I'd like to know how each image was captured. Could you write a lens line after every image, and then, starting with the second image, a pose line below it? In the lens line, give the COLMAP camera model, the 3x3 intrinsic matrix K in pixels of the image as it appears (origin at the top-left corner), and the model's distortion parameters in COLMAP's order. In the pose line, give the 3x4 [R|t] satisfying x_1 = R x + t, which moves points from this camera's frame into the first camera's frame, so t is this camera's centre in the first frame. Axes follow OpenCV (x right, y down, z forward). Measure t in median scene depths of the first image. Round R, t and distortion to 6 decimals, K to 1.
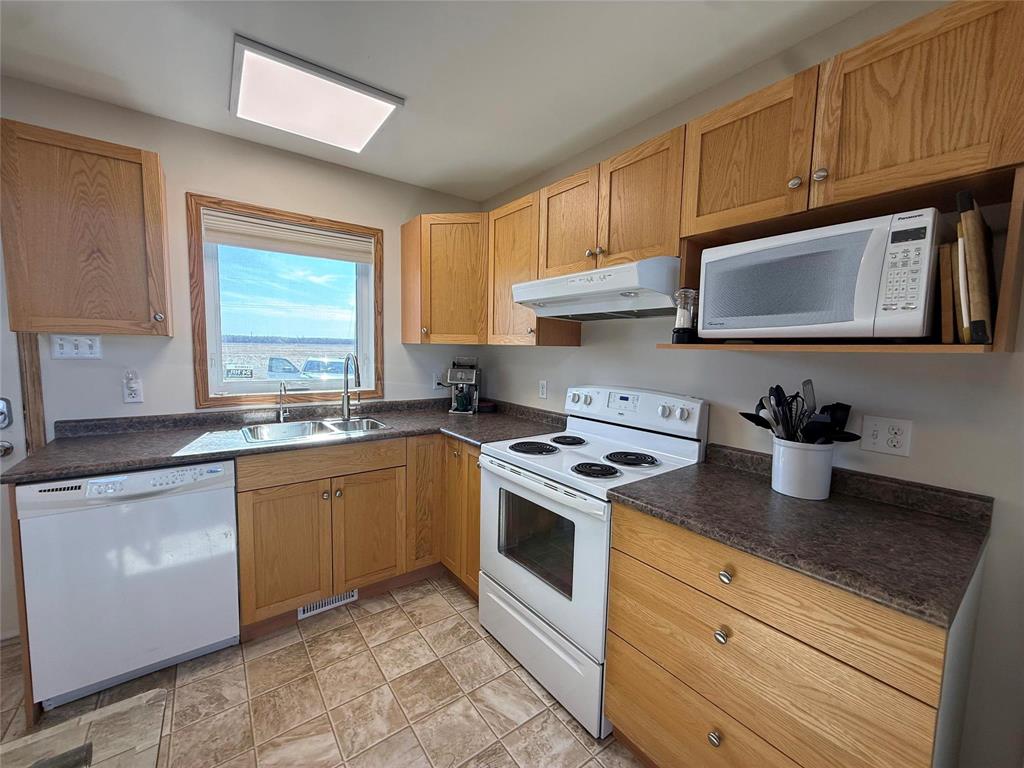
lens RADIAL K [[408.7, 0, 510.4], [0, 408.7, 383.5], [0, 0, 1]] dist [-0.000192, 0.000070]
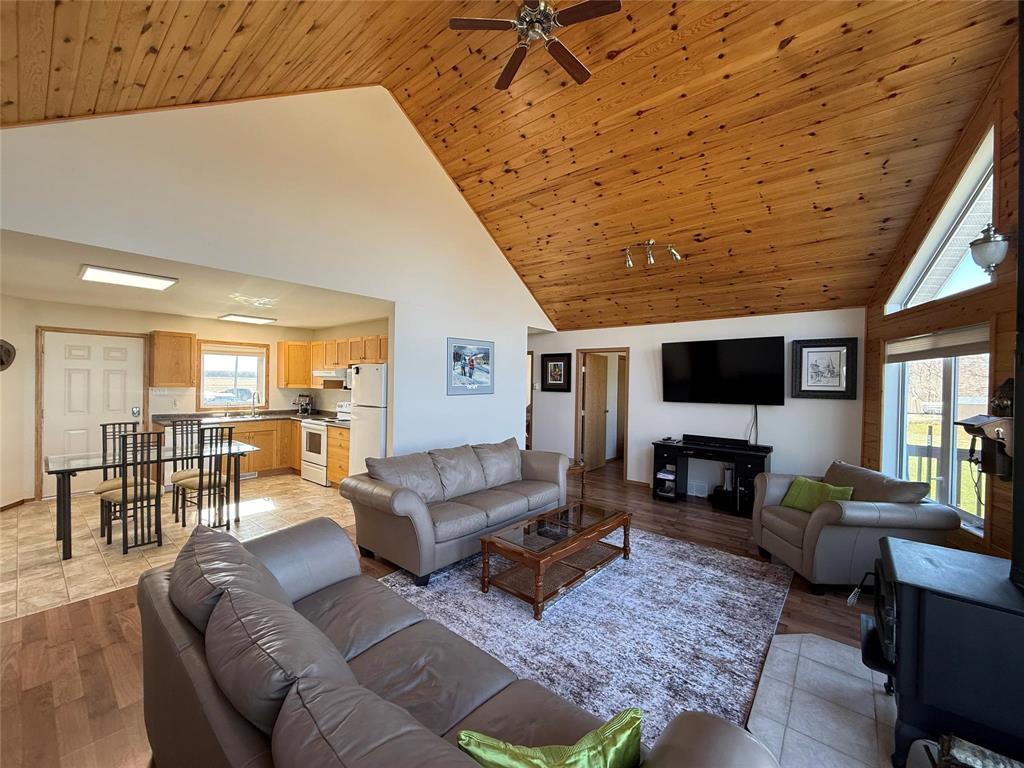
lens RADIAL K [[408.7, 0, 510.6], [0, 408.7, 384.3], [0, 0, 1]] dist [-0.000192, 0.000070]
pose [[0.972150, -0.005305, 0.234300, 0.822369], [0.023272, 0.996987, -0.073989, 0.155463], [-0.233202, 0.077381, 0.969345, -2.690343]]
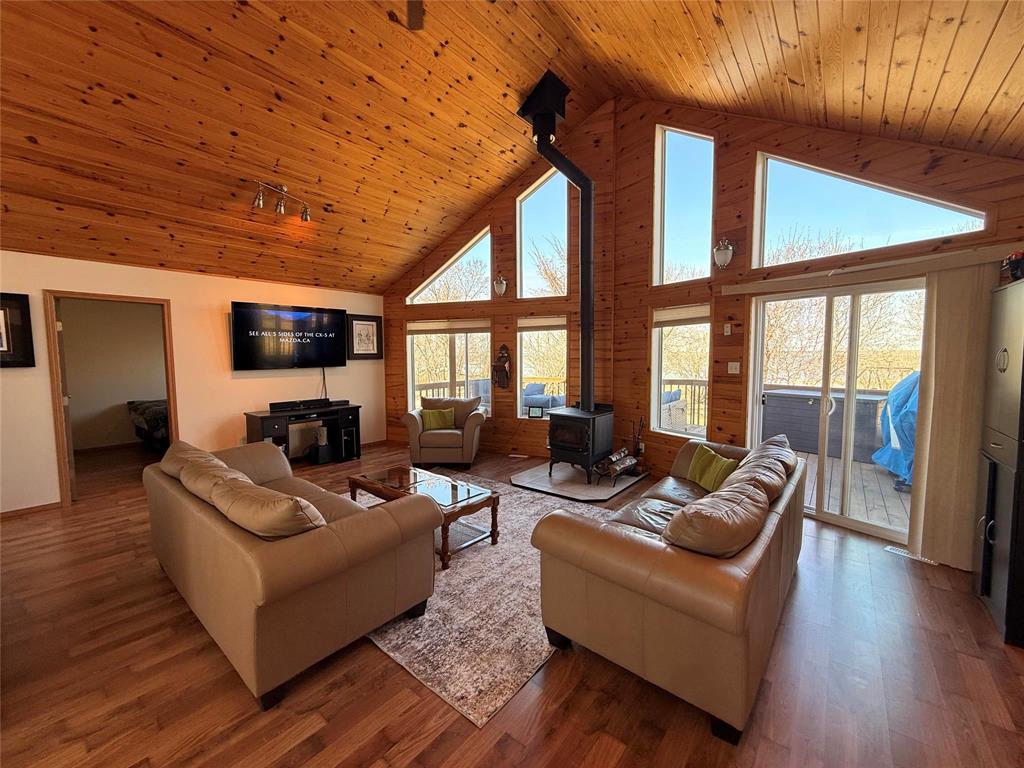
lens RADIAL K [[408.7, 0, 512.2], [0, 408.7, 384.3], [0, 0, 1]] dist [-0.000192, 0.000070]
pose [[-0.248971, -0.089713, 0.964347, -0.376754], [0.086080, 0.989710, 0.114296, 0.018427], [-0.964678, 0.111468, -0.238687, -0.978178]]
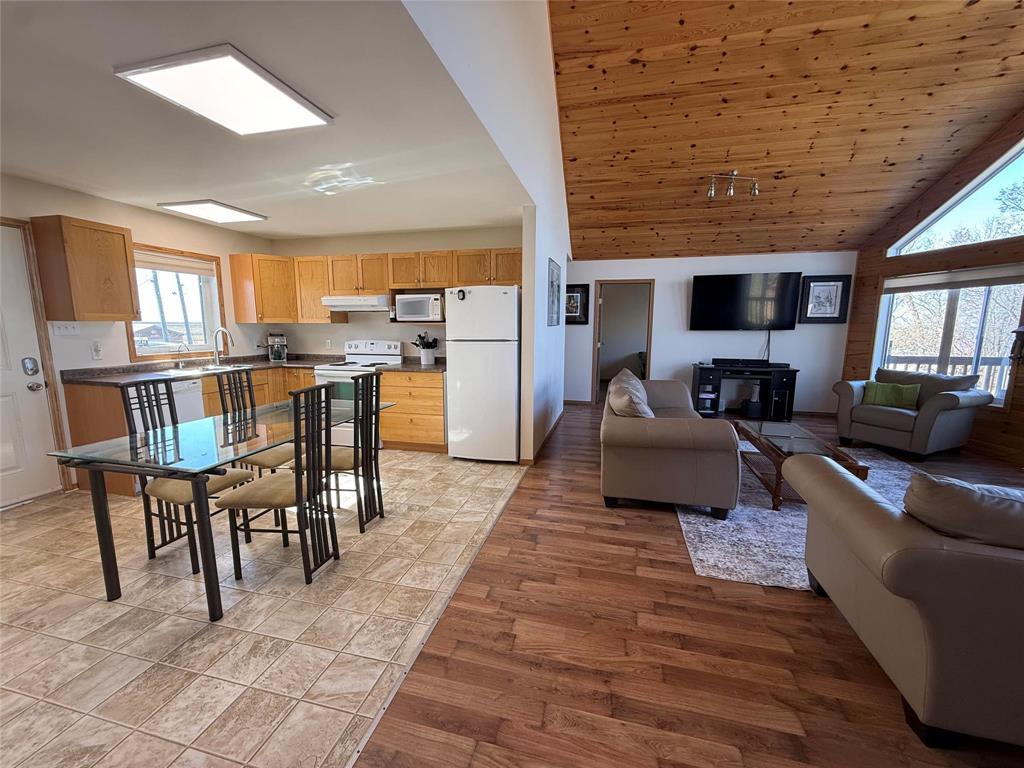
lens RADIAL K [[408.7, 0, 511.0], [0, 408.7, 384.8], [0, 0, 1]] dist [-0.000192, 0.000070]
pose [[0.772985, -0.108885, 0.625010, -0.714623], [0.067557, 0.993688, 0.089561, 0.128119], [-0.630817, -0.027005, 0.775462, -1.622160]]
